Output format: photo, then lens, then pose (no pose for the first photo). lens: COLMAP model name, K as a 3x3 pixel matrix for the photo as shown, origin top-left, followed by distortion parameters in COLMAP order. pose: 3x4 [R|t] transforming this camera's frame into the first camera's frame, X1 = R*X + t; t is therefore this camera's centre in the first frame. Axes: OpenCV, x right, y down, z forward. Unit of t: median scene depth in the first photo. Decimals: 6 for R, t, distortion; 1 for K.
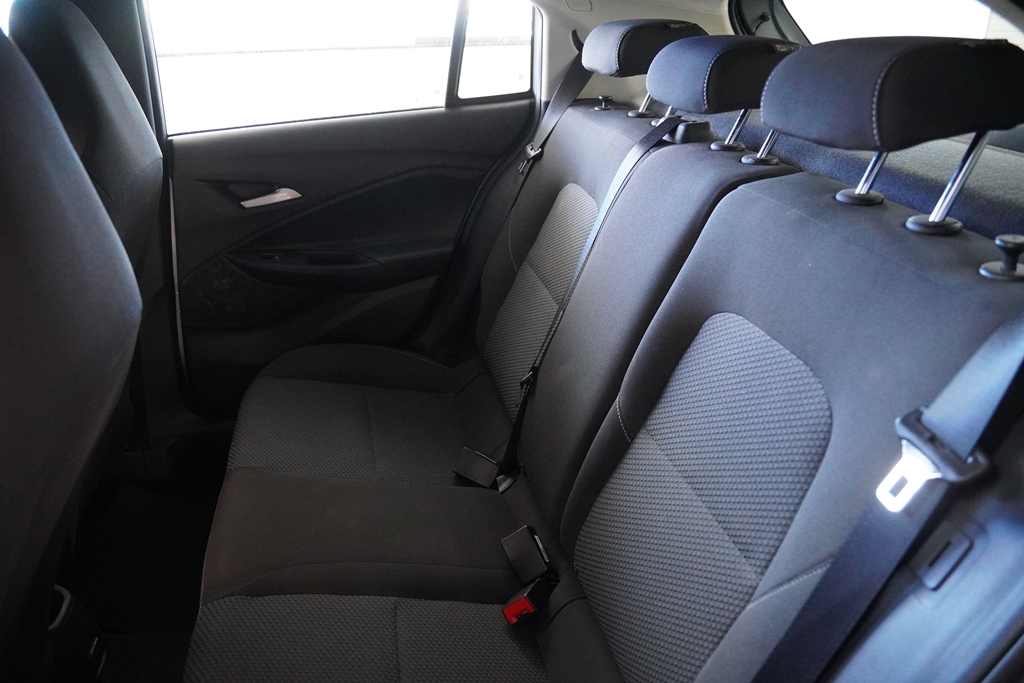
lens RADIAL K [[828.0, 0, 511.7], [0, 828.0, 356.3], [0, 0, 1]] dist [-0.010605, -0.002023]
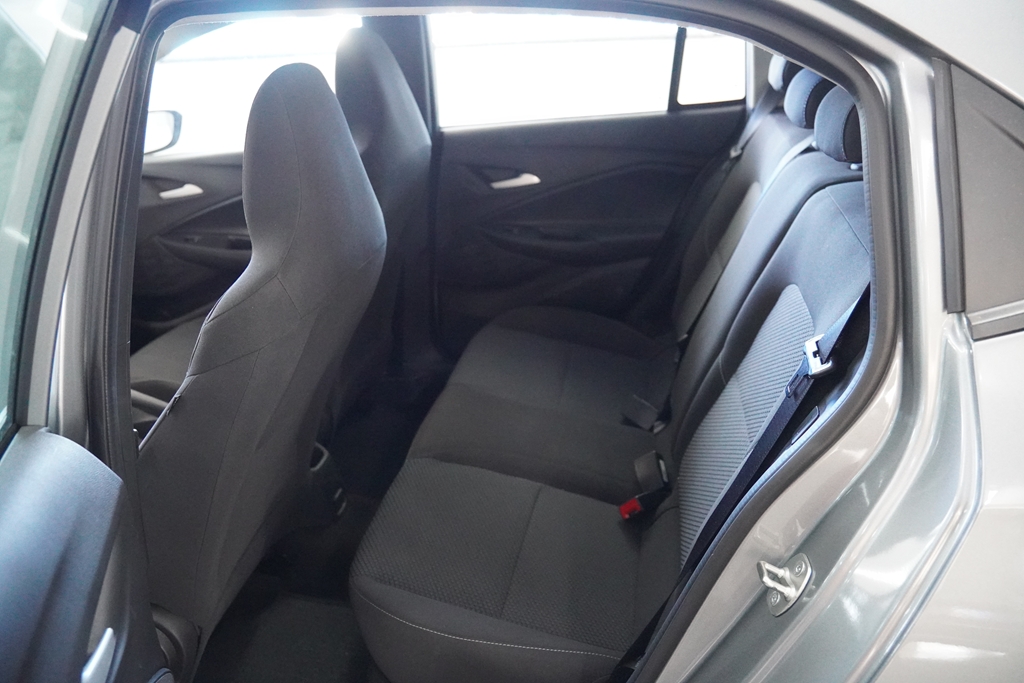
lens RADIAL K [[824.3, 0, 512.0], [0, 824.3, 341.5], [0, 0, 1]] dist [0.005958, 0.001377]
pose [[0.943517, 0.114940, -0.310747, 0.119137], [-0.117674, 0.993002, 0.010001, 0.034697], [0.309722, 0.027131, 0.950440, -0.164714]]
